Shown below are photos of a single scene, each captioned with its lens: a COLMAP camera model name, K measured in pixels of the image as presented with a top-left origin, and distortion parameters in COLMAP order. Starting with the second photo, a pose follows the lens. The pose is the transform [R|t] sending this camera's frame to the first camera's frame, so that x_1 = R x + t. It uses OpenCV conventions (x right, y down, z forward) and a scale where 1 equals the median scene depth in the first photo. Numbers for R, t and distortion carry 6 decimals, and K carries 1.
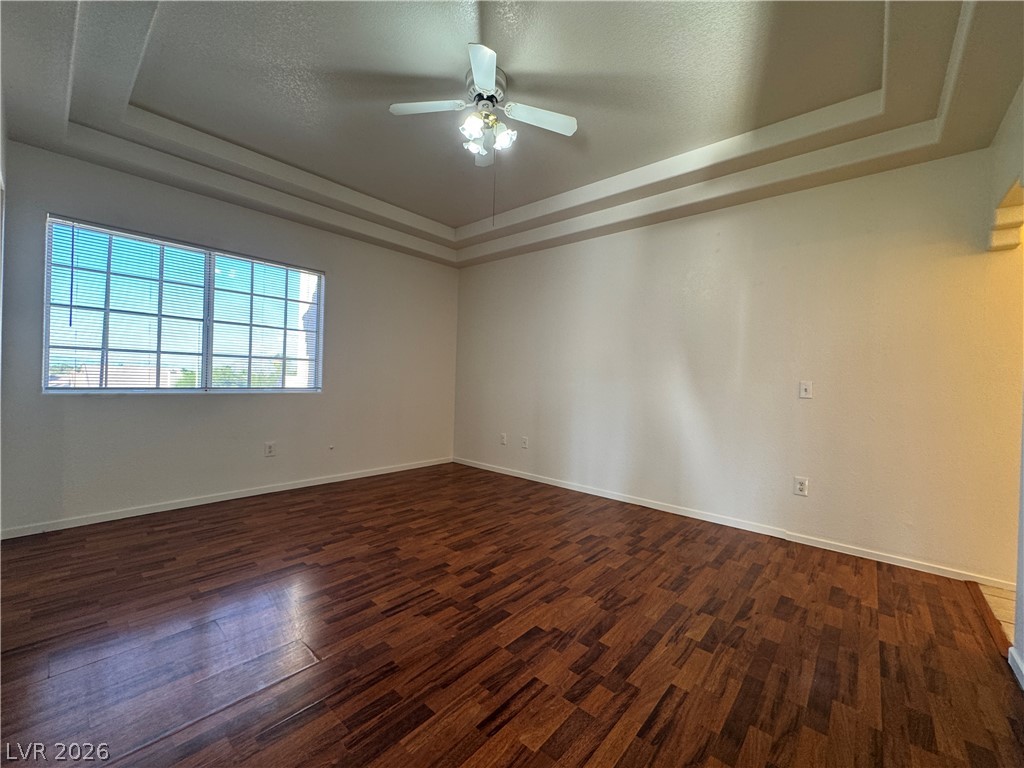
lens RADIAL K [[410.9, 0, 511.2], [0, 410.9, 375.4], [0, 0, 1]] dist [-0.002273, -0.000155]
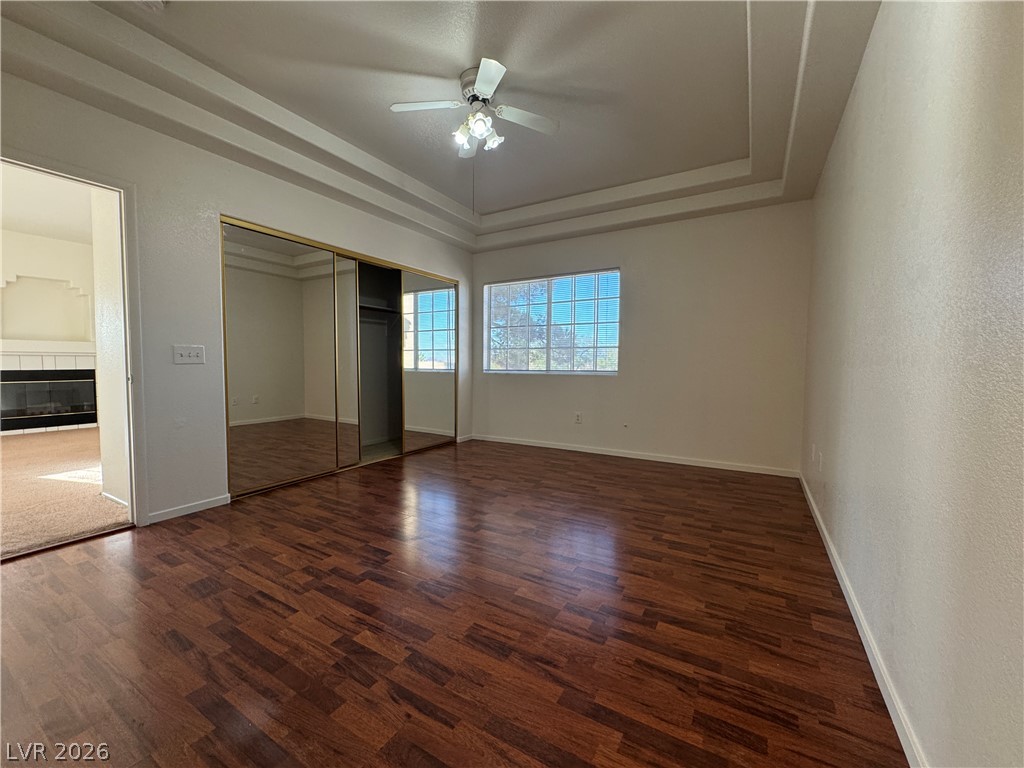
lens RADIAL K [[406.9, 0, 512.0], [0, 406.9, 384.0], [0, 0, 1]] dist [-0.006949, 0.000343]
pose [[0.185506, 0.023473, -0.982363, 0.862714], [0.009084, 0.999631, 0.025601, 0.049634], [0.982601, -0.013673, 0.185224, 0.745577]]
